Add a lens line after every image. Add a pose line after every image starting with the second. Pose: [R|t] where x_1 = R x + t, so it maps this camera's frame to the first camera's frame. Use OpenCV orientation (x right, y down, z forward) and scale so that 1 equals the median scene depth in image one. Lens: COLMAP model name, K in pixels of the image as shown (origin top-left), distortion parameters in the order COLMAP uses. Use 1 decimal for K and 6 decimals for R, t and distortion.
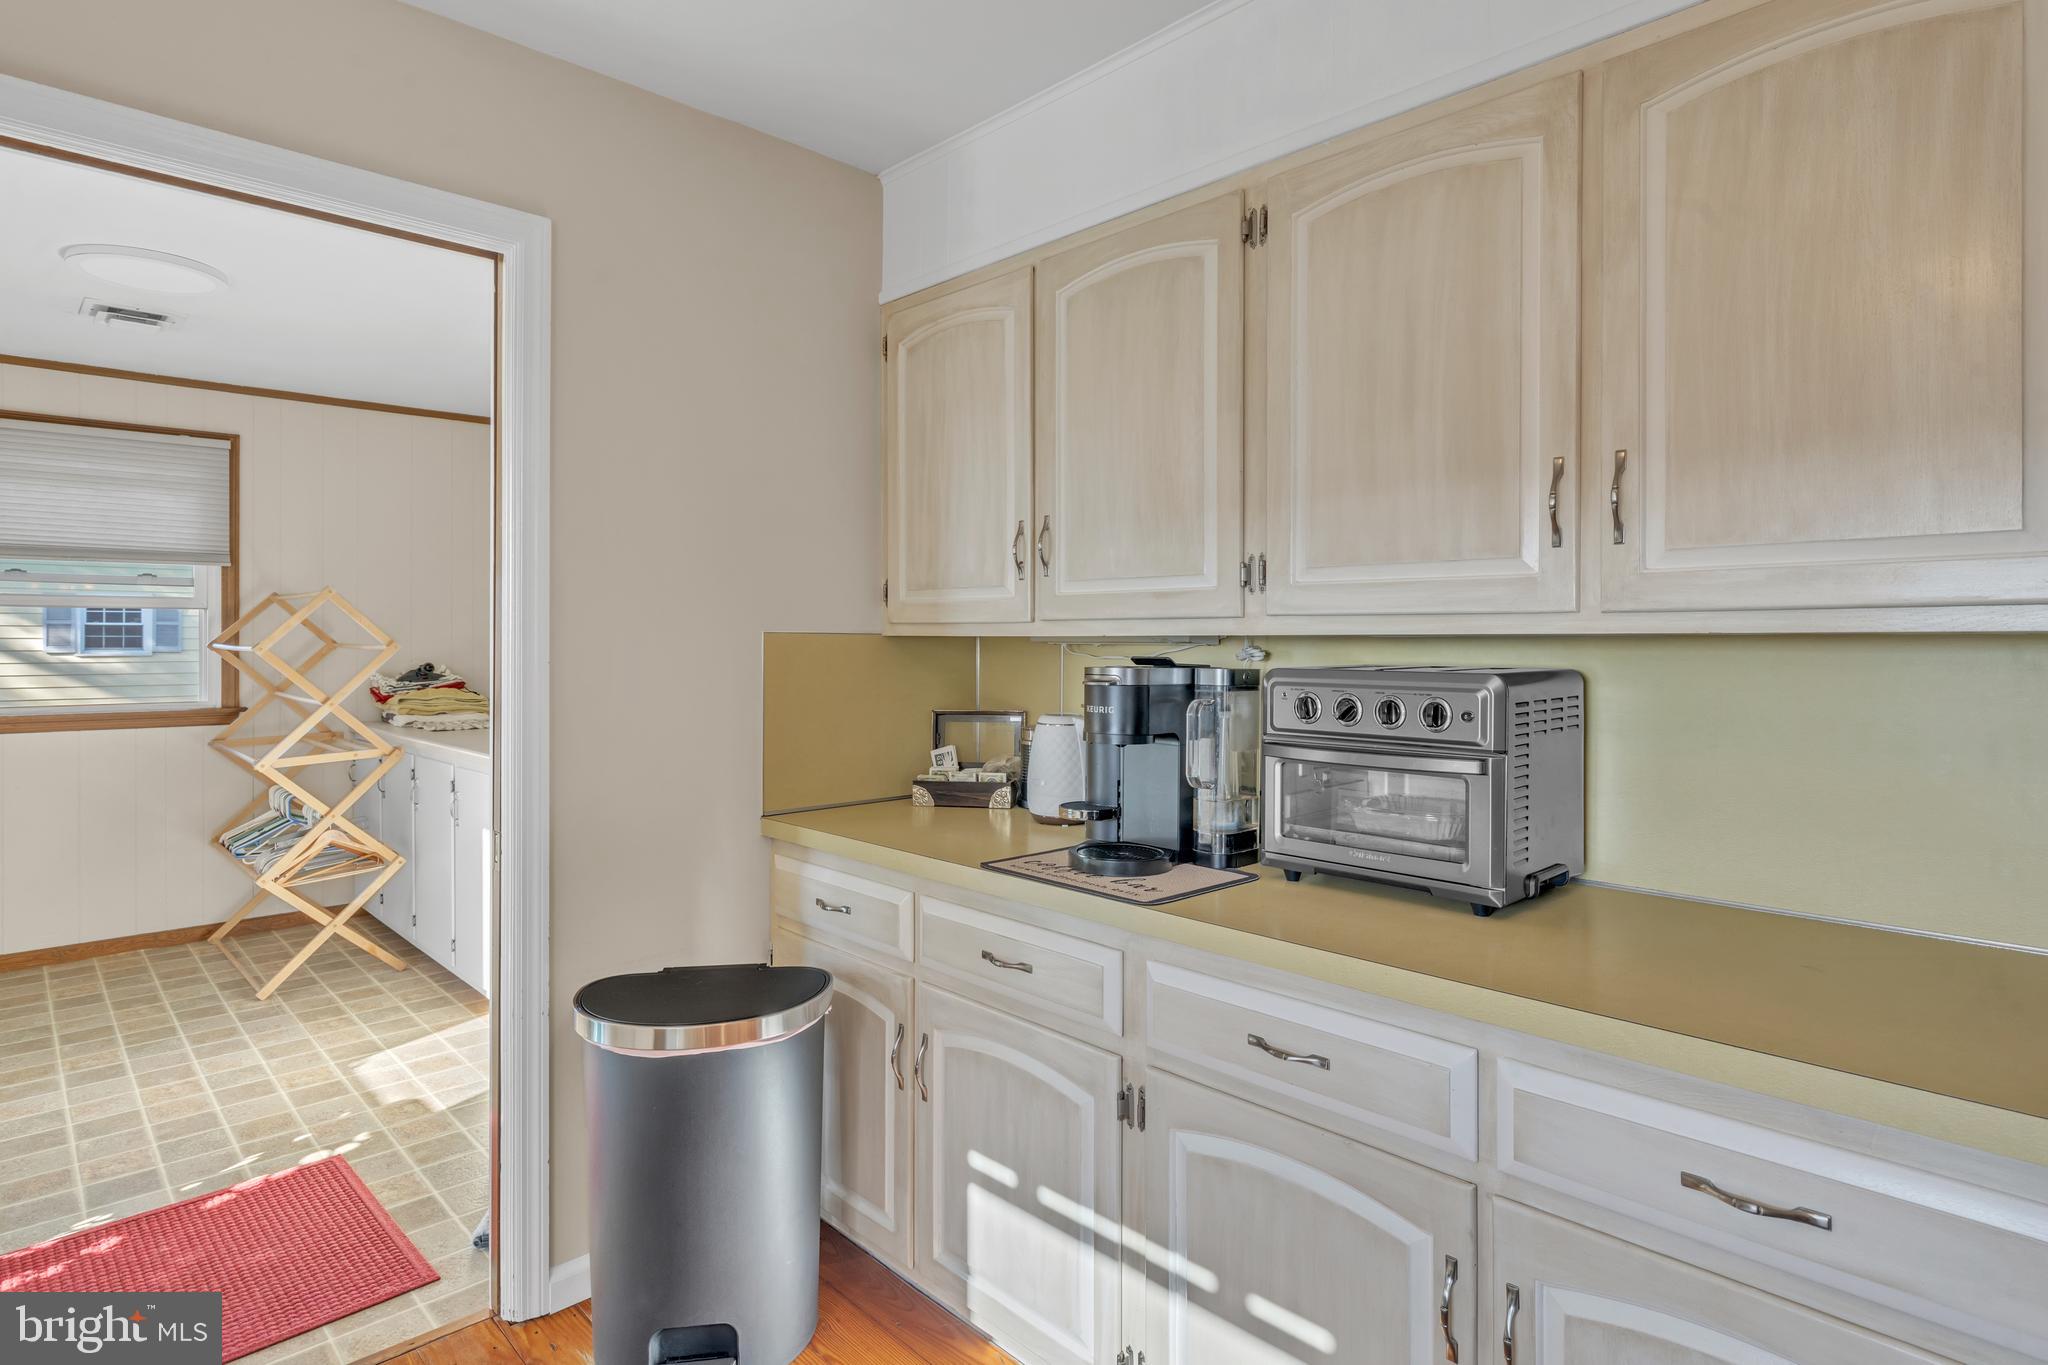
lens RADIAL K [[1137.9, 0, 1056.7], [0, 1137.9, 640.8], [0, 0, 1]] dist [-0.005939, 0.006338]
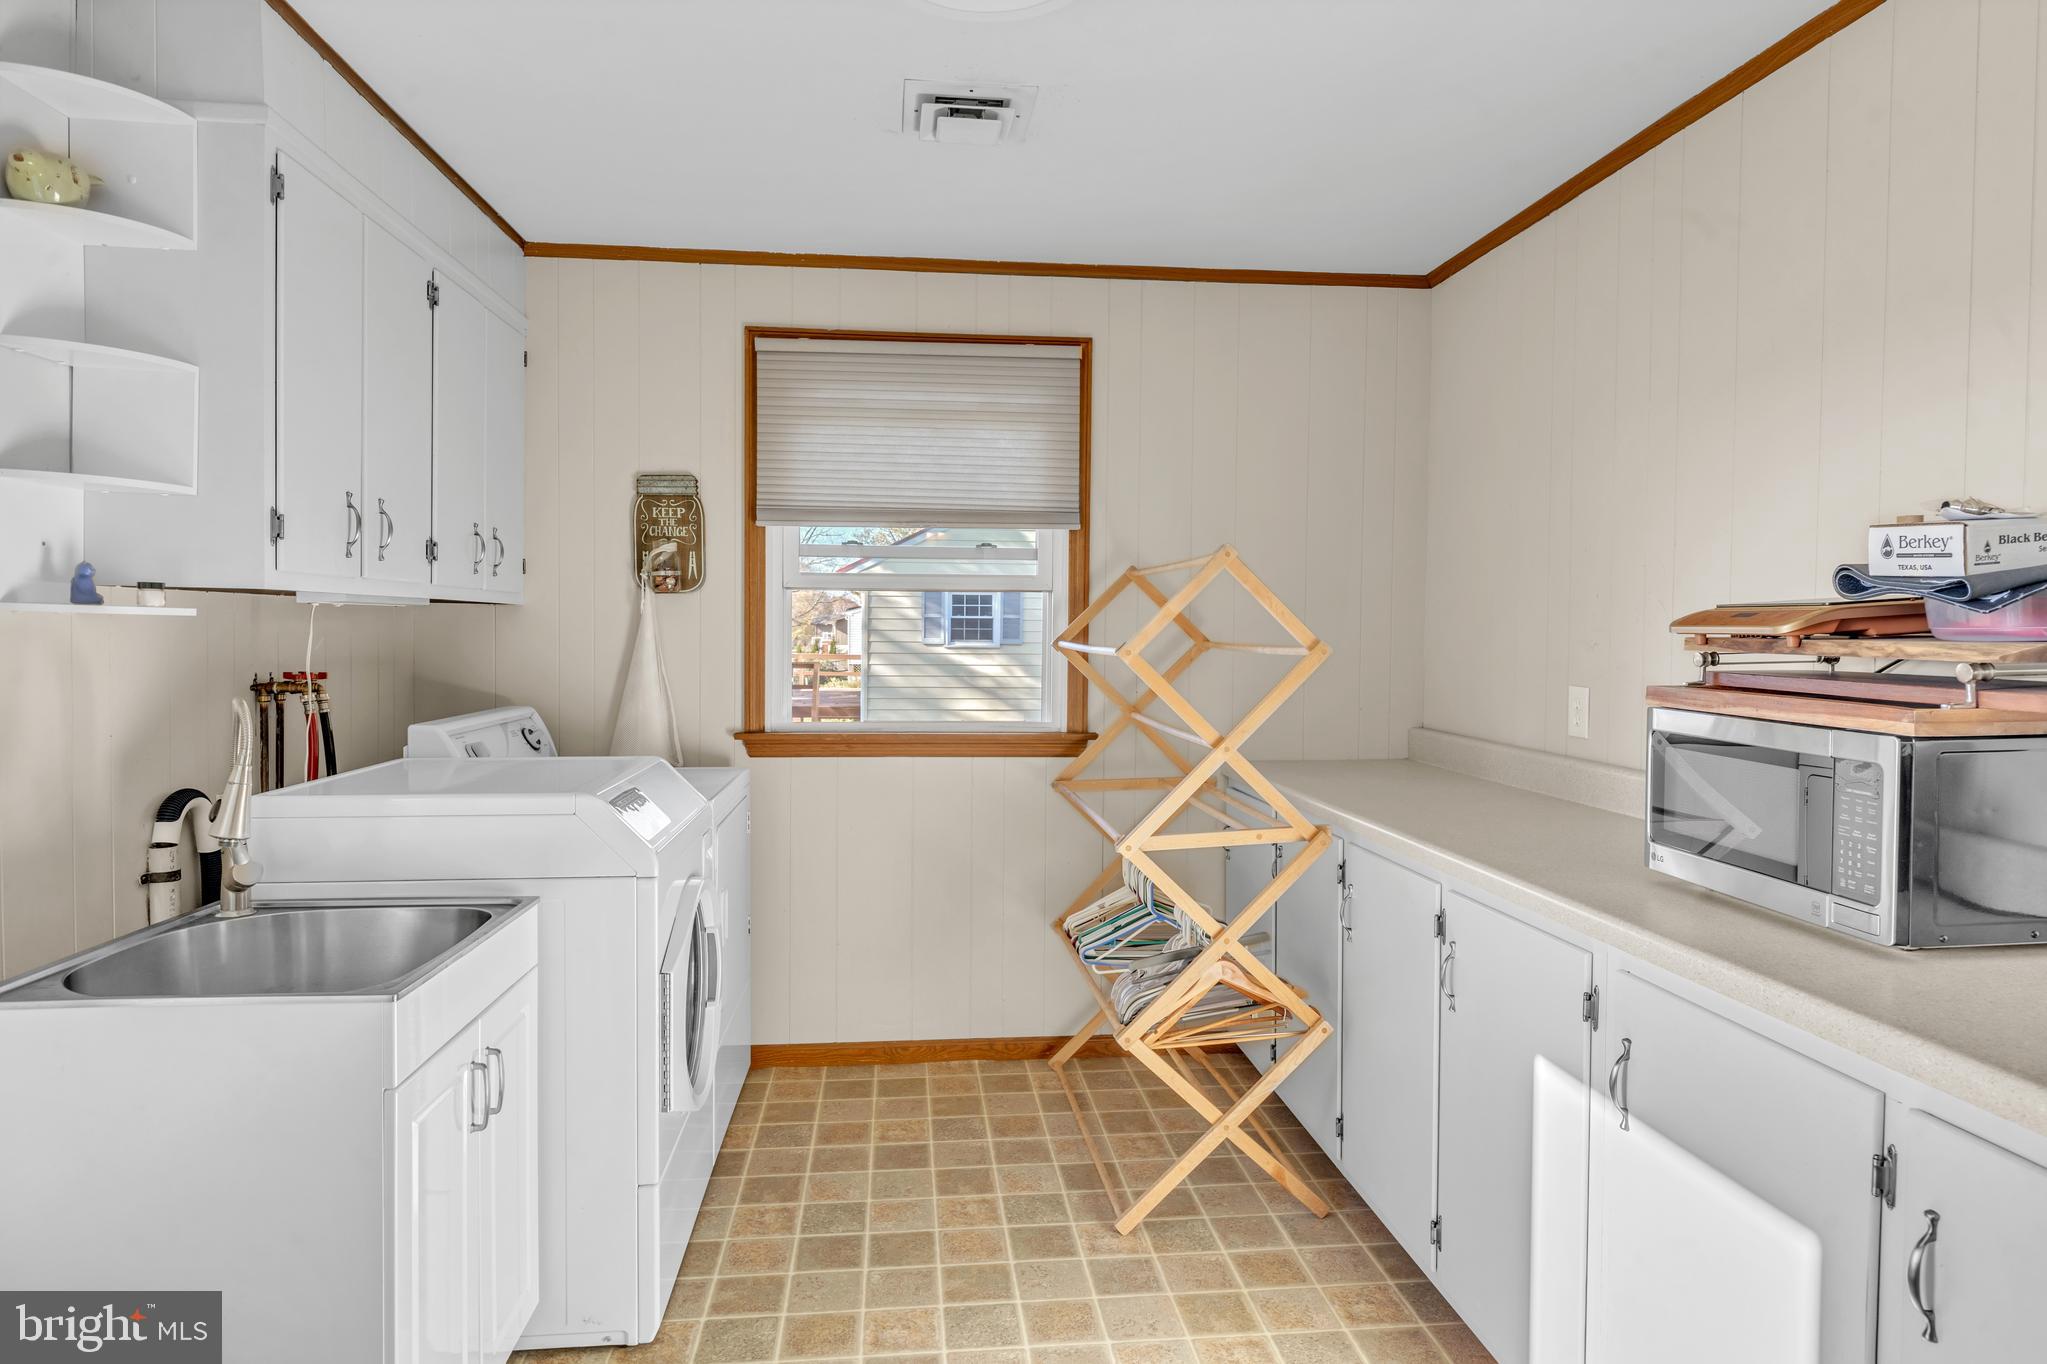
lens RADIAL K [[1285.1, 0, 1020.7], [0, 1285.1, 687.4], [0, 0, 1]] dist [0.008900, 0.000225]
pose [[0.791619, 0.033412, -0.610100, -0.288765], [-0.009624, 0.999062, 0.042227, -0.002105], [0.610939, -0.027556, 0.791198, 0.373805]]
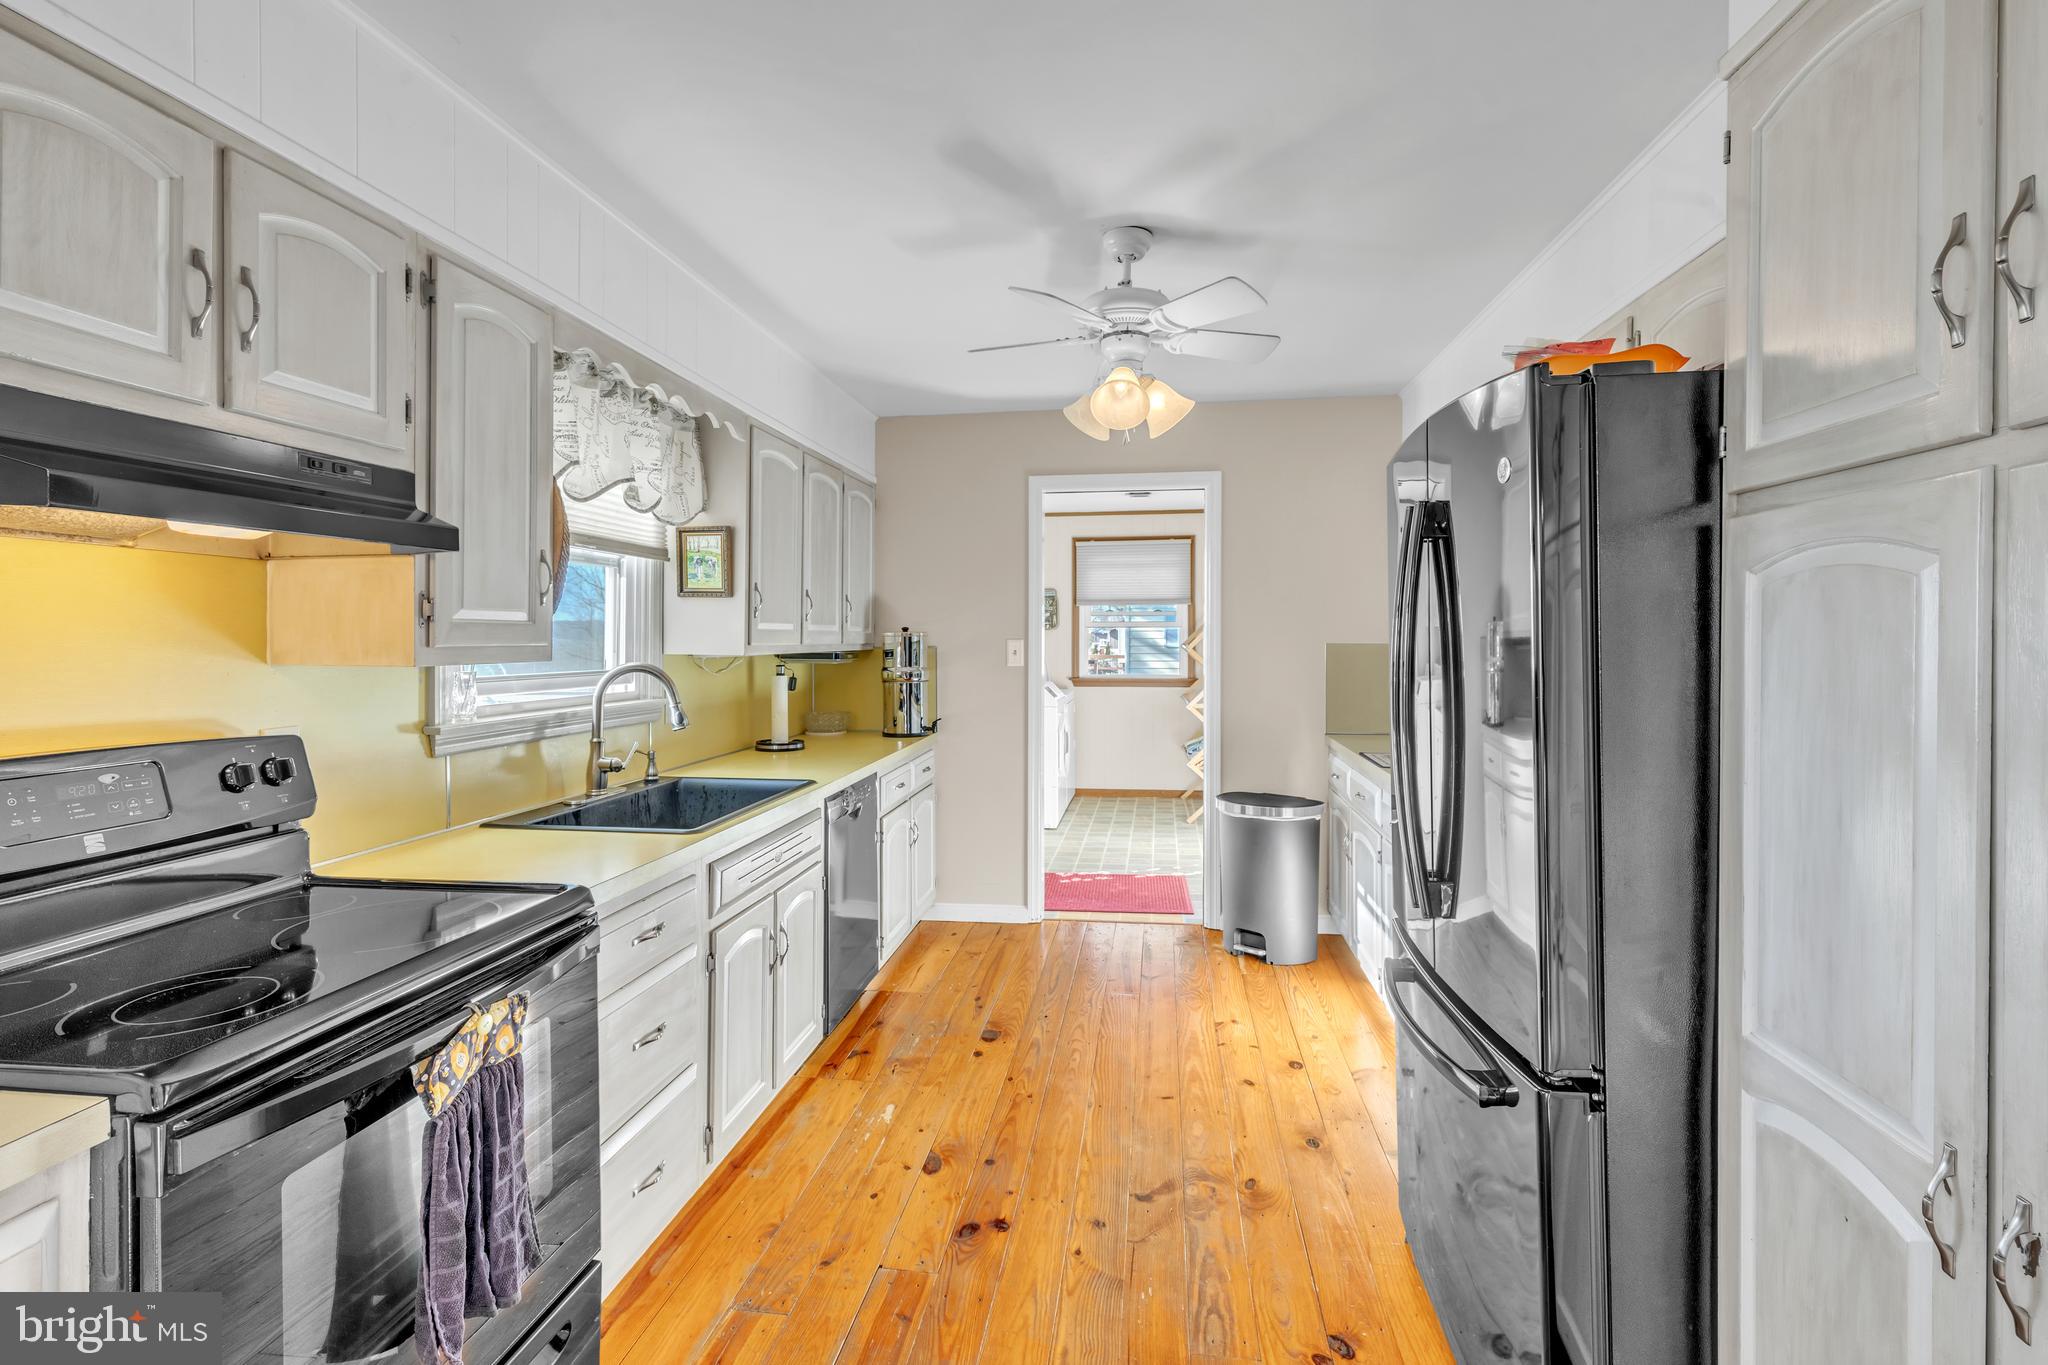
lens RADIAL K [[1049.8, 0, 1014.6], [0, 1049.8, 642.2], [0, 0, 1]] dist [-0.006242, 0.001298]
pose [[0.628380, 0.000071, -0.777906, 0.458659], [0.003920, 0.999987, 0.003257, -0.008945], [0.777896, -0.005096, 0.628372, -0.335383]]
